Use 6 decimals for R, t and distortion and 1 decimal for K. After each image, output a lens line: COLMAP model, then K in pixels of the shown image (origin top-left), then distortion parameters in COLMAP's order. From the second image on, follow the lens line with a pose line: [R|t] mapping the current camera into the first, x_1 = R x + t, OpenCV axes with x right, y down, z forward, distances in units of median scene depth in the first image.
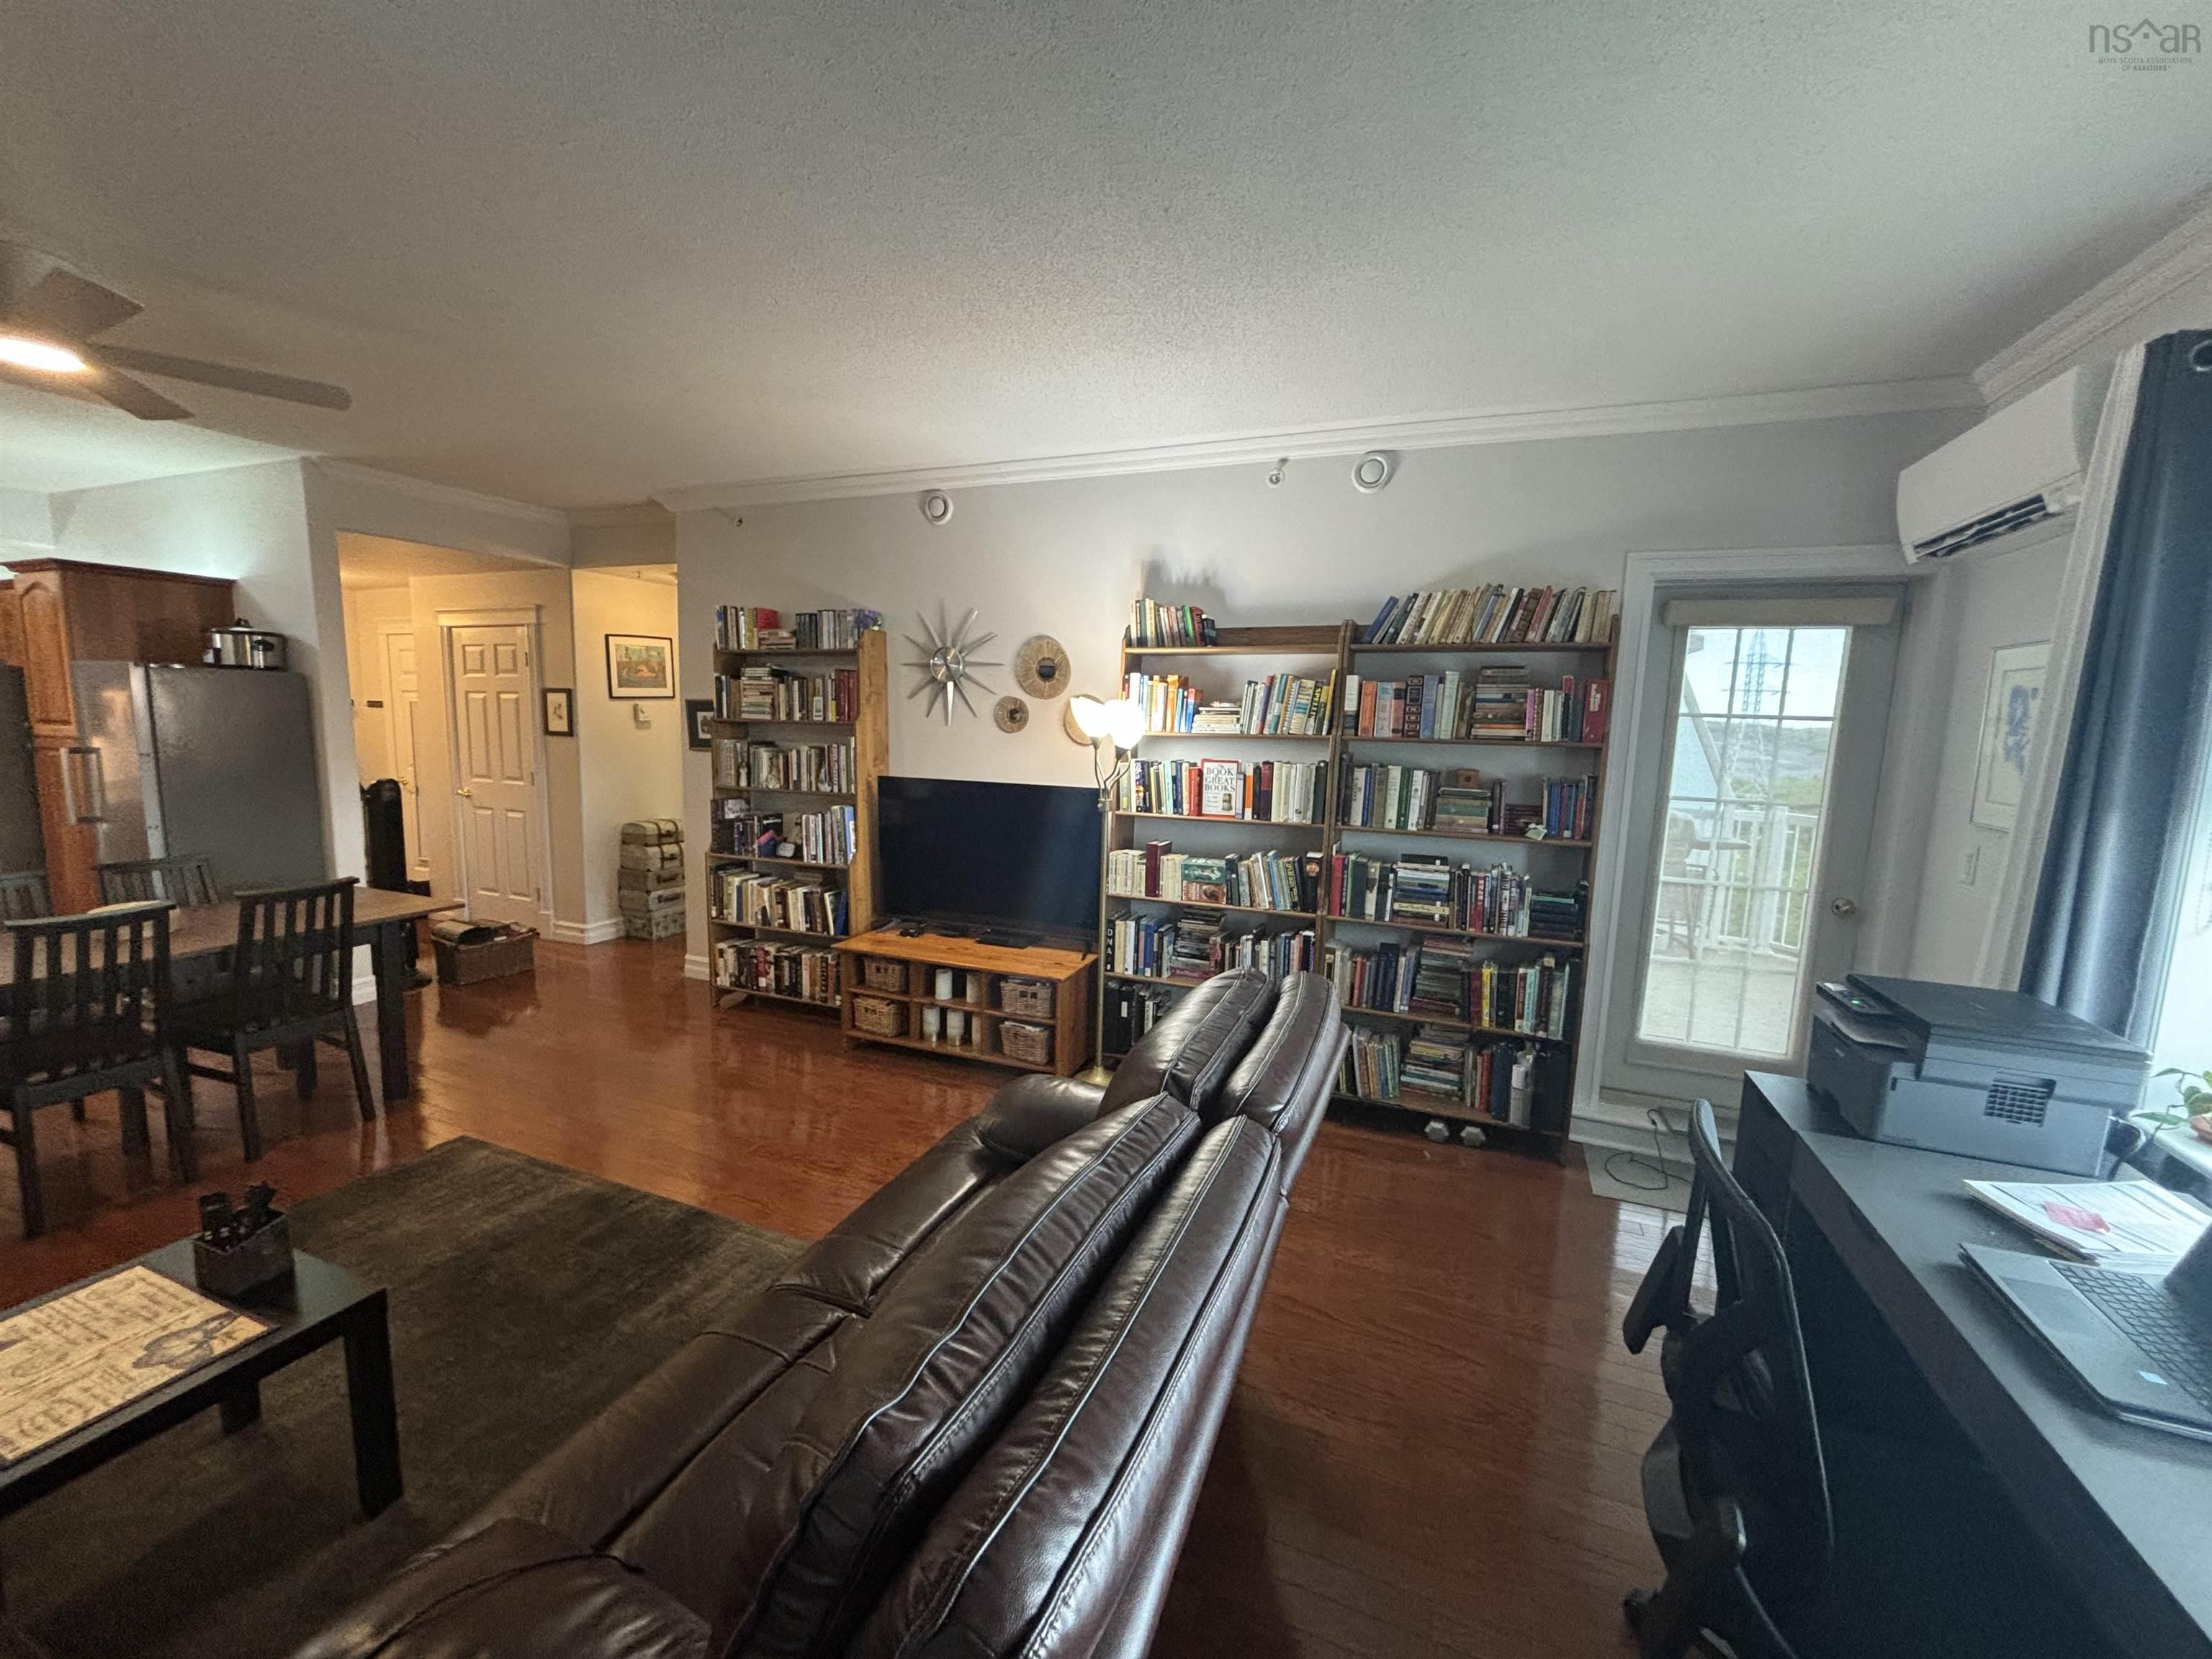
lens RADIAL K [[887.2, 0, 1101.5], [0, 887.2, 830.1], [0, 0, 1]] dist [0.009248, -0.004870]
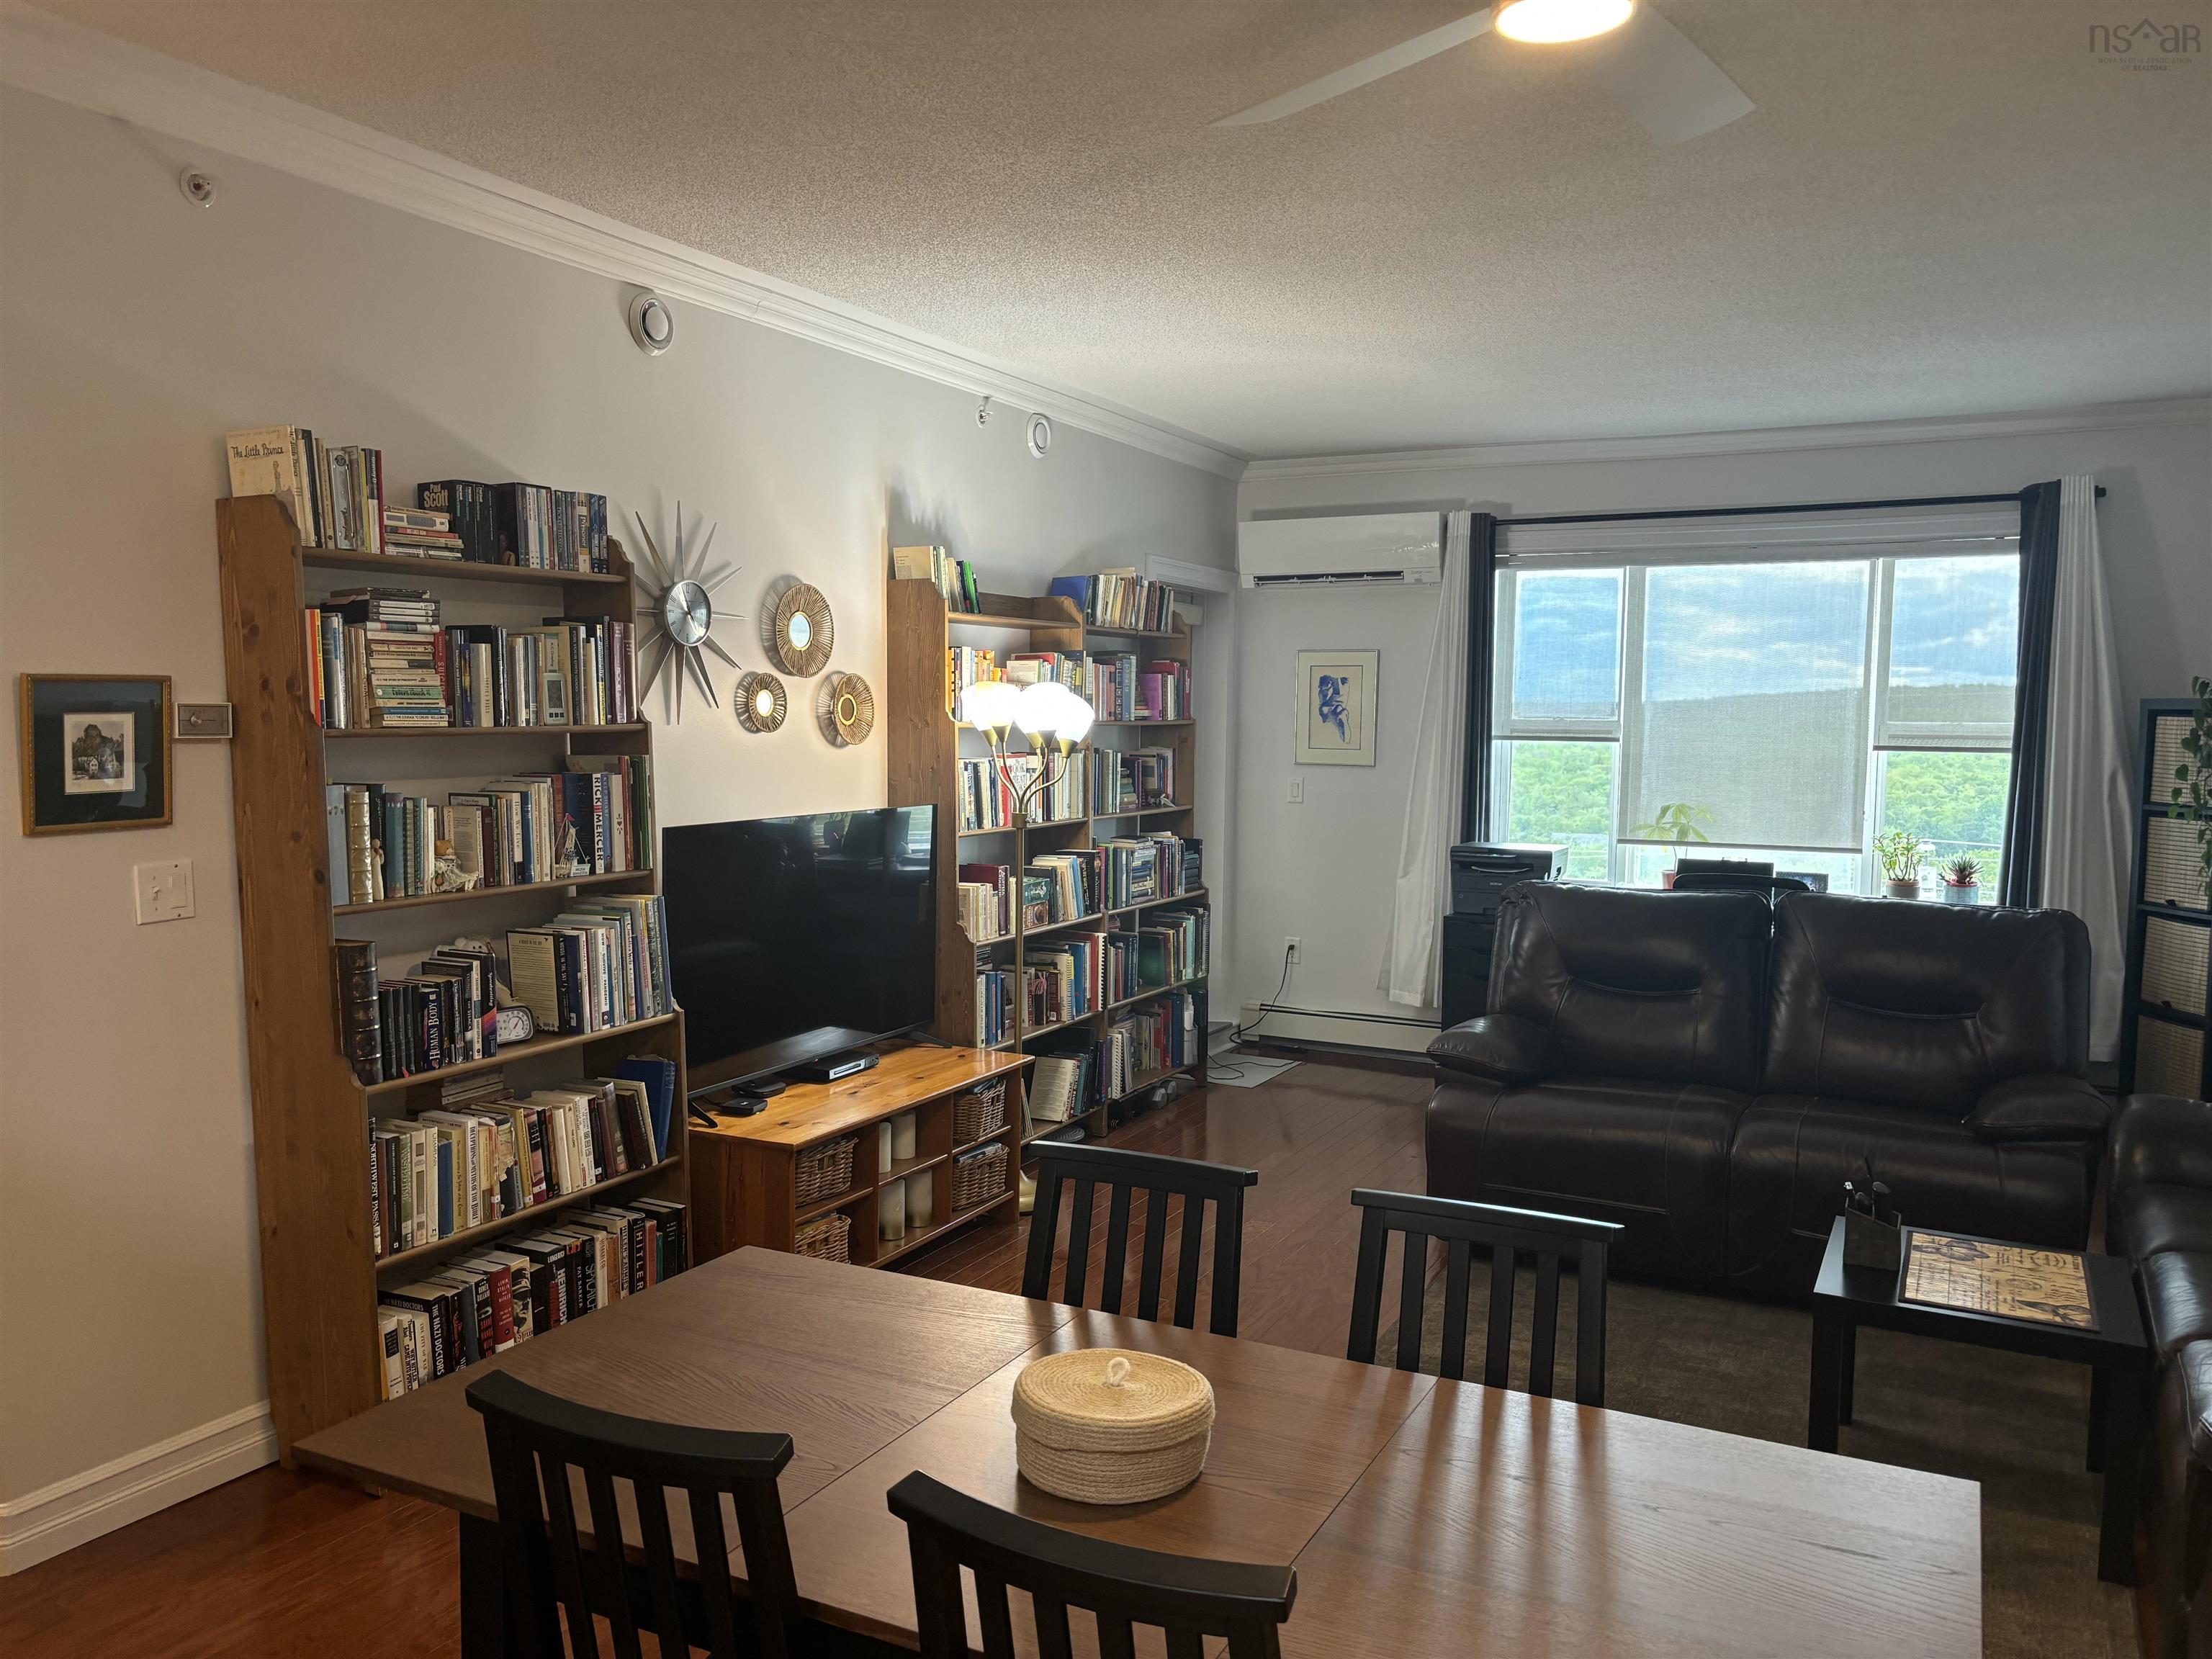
lens RADIAL K [[1668.4, 0, 1090.7], [0, 1668.4, 839.4], [0, 0, 1]] dist [0.062564, -0.085856]
pose [[0.092051, -0.103546, 0.990356, -1.352751], [0.120303, 0.988450, 0.092165, -0.130670], [-0.988460, 0.110659, 0.103445, 0.753449]]
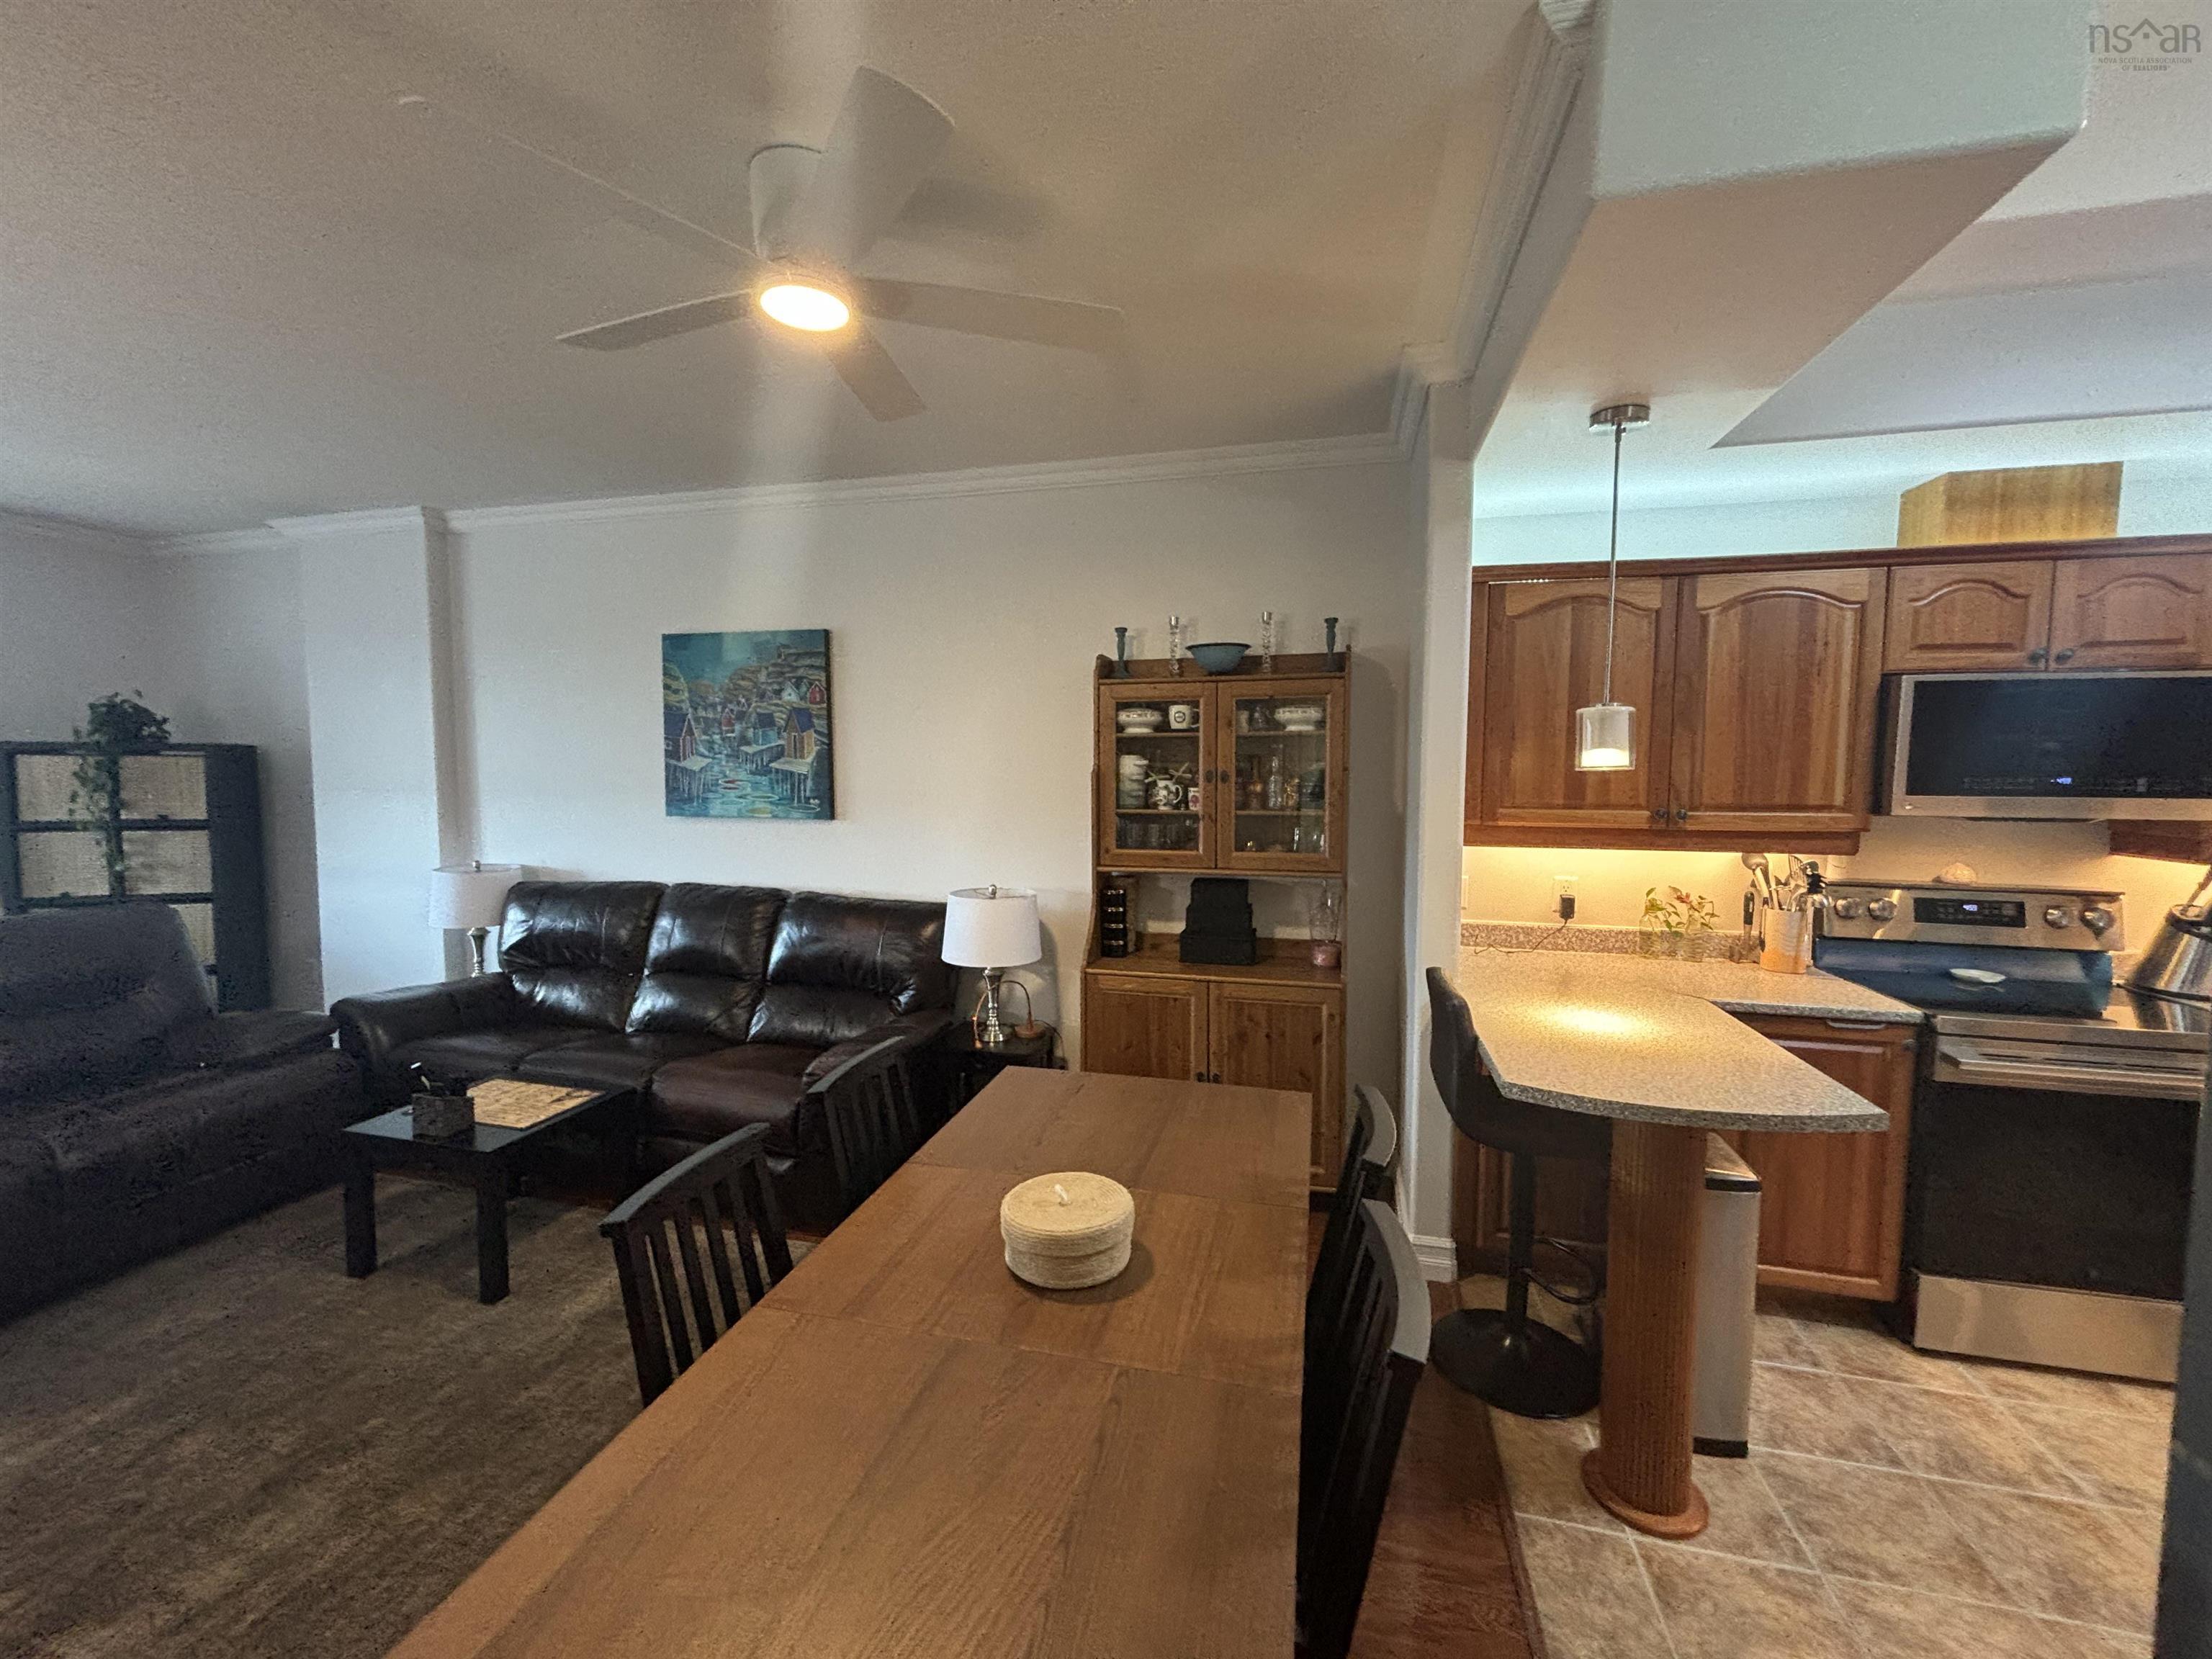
lens RADIAL K [[887.2, 0, 1103.1], [0, 887.2, 829.8], [0, 0, 1]] dist [0.009248, -0.004870]
pose [[-0.988677, -0.020159, -0.148698, -0.838634], [-0.048868, 0.980170, 0.192037, -0.161172], [0.141878, 0.197129, -0.970057, 1.159347]]
